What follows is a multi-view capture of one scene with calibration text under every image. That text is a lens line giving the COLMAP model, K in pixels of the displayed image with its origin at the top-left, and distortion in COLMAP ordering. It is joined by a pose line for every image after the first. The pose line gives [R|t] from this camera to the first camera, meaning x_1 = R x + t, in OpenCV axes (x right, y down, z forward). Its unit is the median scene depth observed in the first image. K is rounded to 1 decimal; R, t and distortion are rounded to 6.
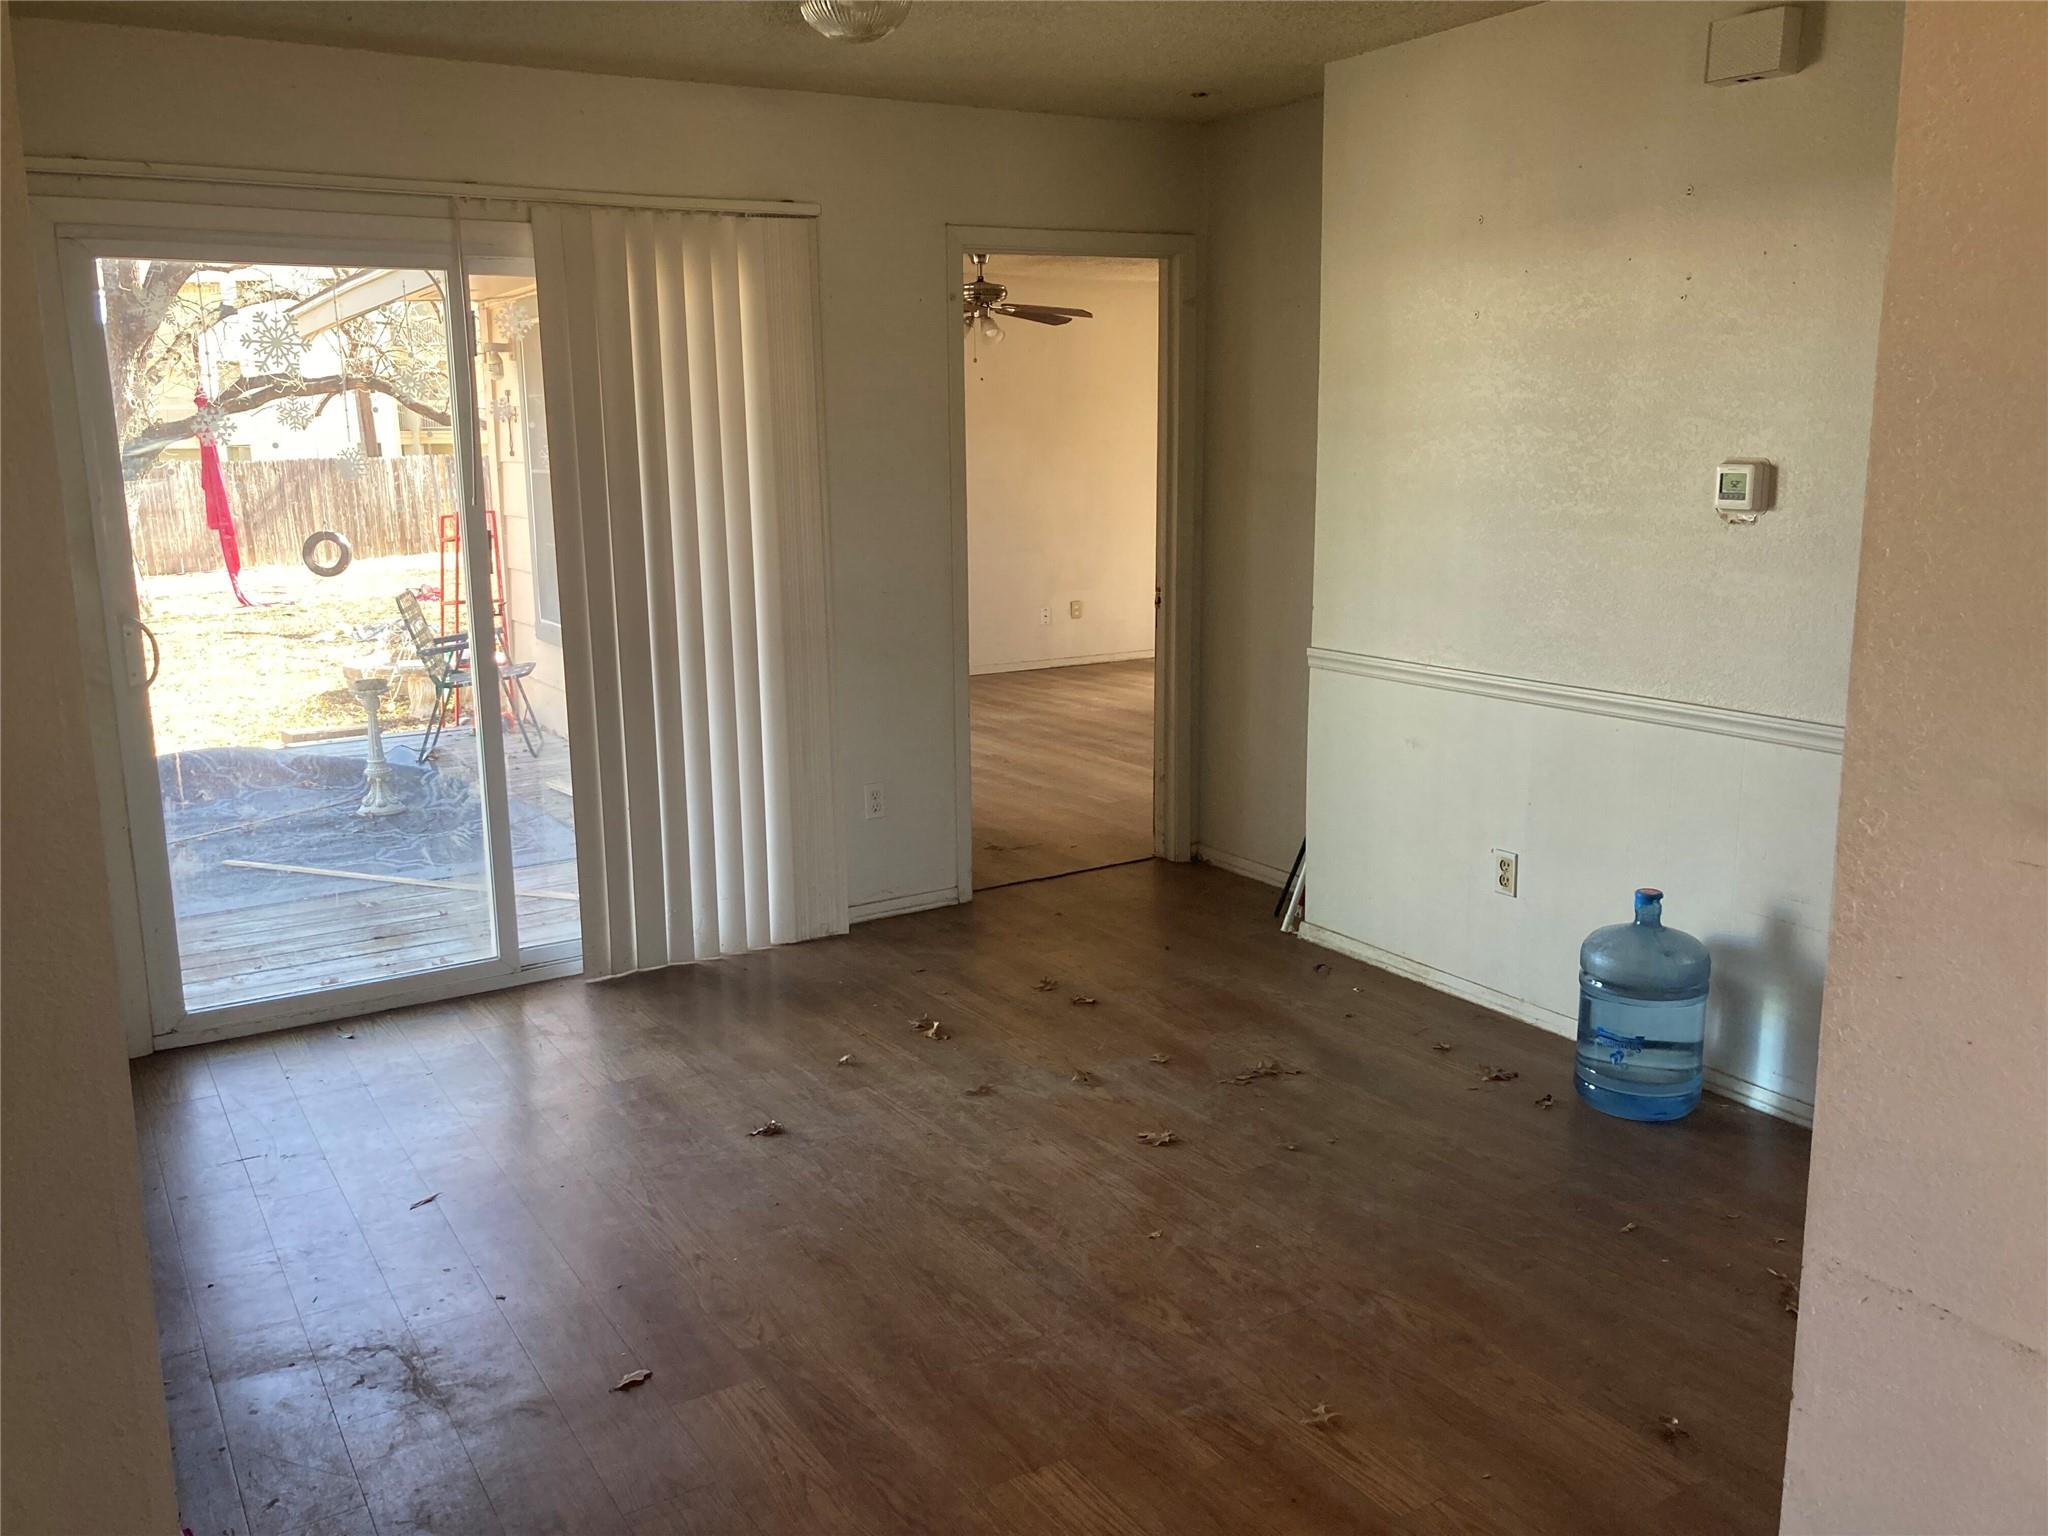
lens RADIAL K [[1685.9, 0, 1028.9], [0, 1685.9, 765.2], [0, 0, 1]] dist [0.076608, -0.067642]
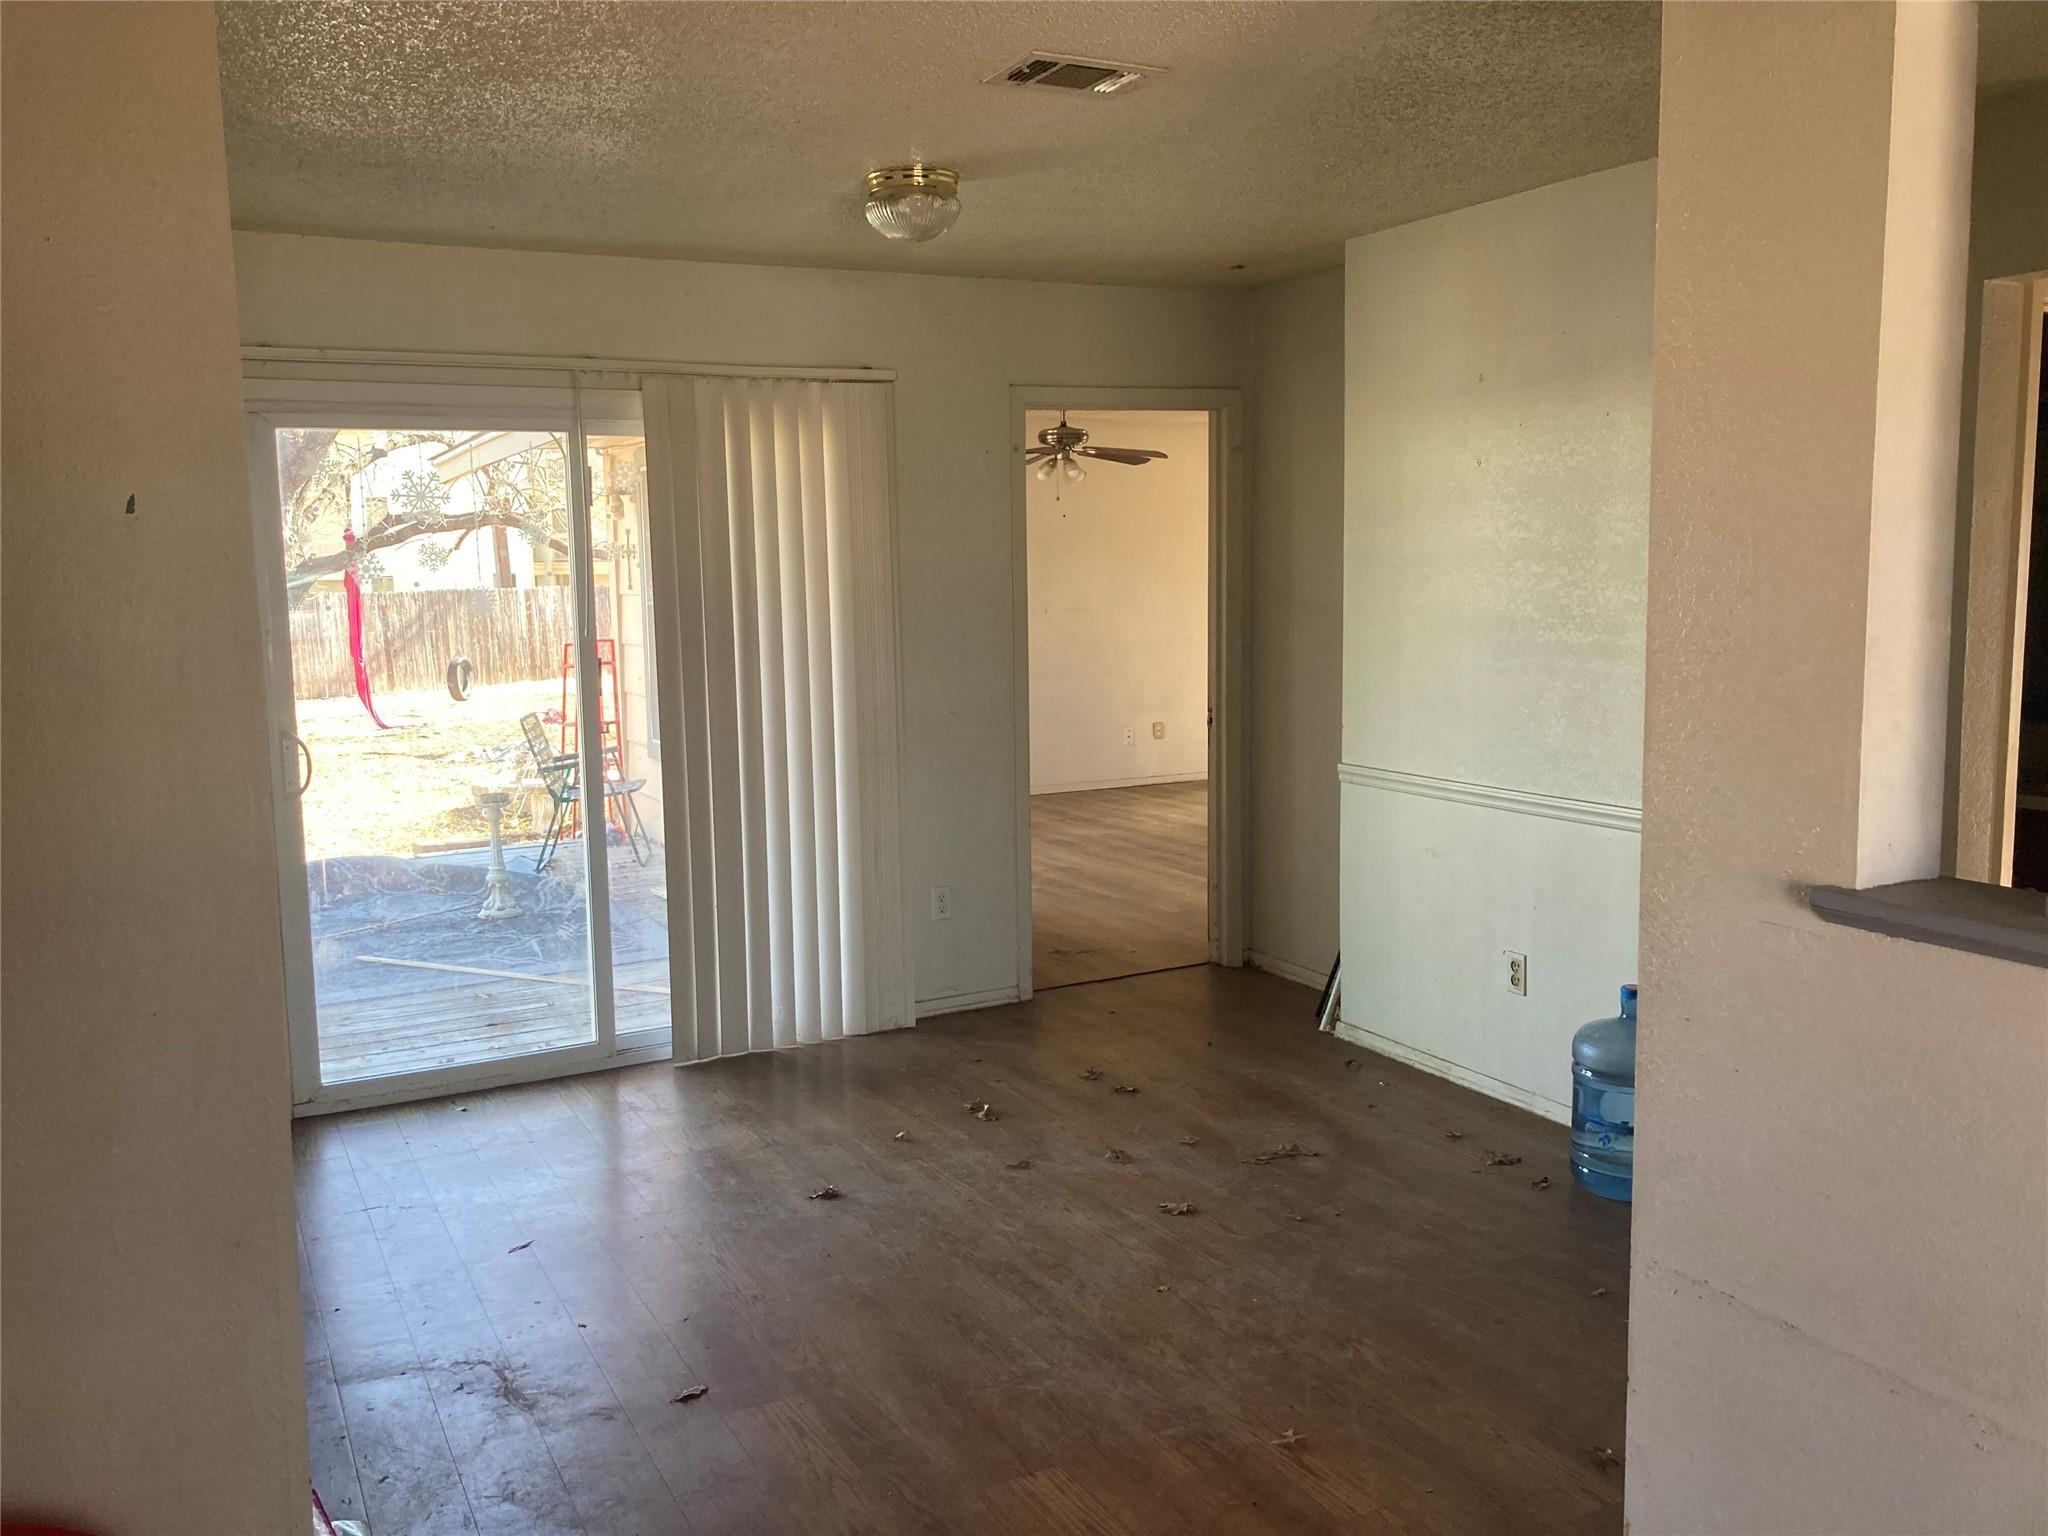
lens RADIAL K [[1685.9, 0, 1025.5], [0, 1685.9, 771.8], [0, 0, 1]] dist [0.076608, -0.067642]
pose [[0.997707, 0.003772, -0.067576, 0.045589], [-0.008429, 0.997598, -0.068752, 0.013587], [0.067155, 0.069163, 0.995342, -0.103780]]
